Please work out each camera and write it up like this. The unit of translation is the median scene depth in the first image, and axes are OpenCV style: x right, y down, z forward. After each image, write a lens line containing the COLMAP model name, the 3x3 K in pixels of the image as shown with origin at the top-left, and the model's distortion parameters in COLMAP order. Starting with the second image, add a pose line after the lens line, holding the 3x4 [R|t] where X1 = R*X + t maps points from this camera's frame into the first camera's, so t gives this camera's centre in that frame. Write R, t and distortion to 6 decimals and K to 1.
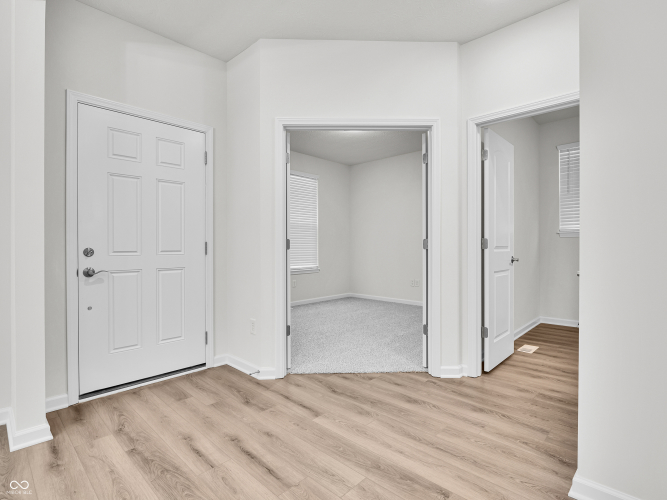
lens RADIAL K [[341.2, 0, 332.9], [0, 341.2, 249.1], [0, 0, 1]] dist [-0.003354, 0.000086]
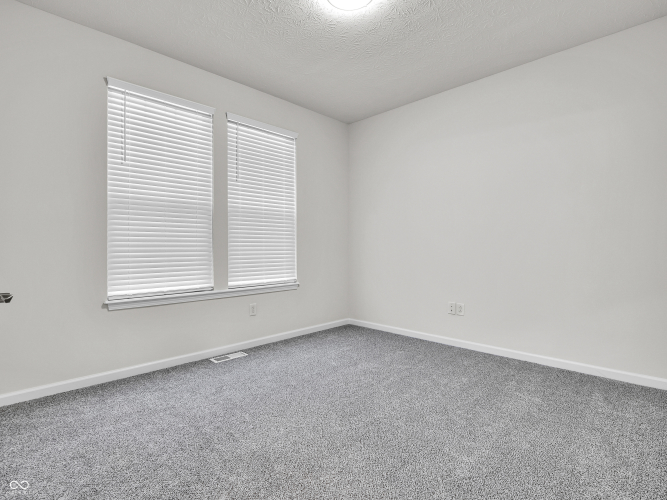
lens RADIAL K [[341.2, 0, 334.1], [0, 341.2, 248.8], [0, 0, 1]] dist [-0.003354, 0.000086]
pose [[0.999826, -0.004007, -0.018219, 0.037234], [0.004020, 0.999992, 0.000708, -0.004999], [0.018216, -0.000781, 0.999834, 0.379350]]
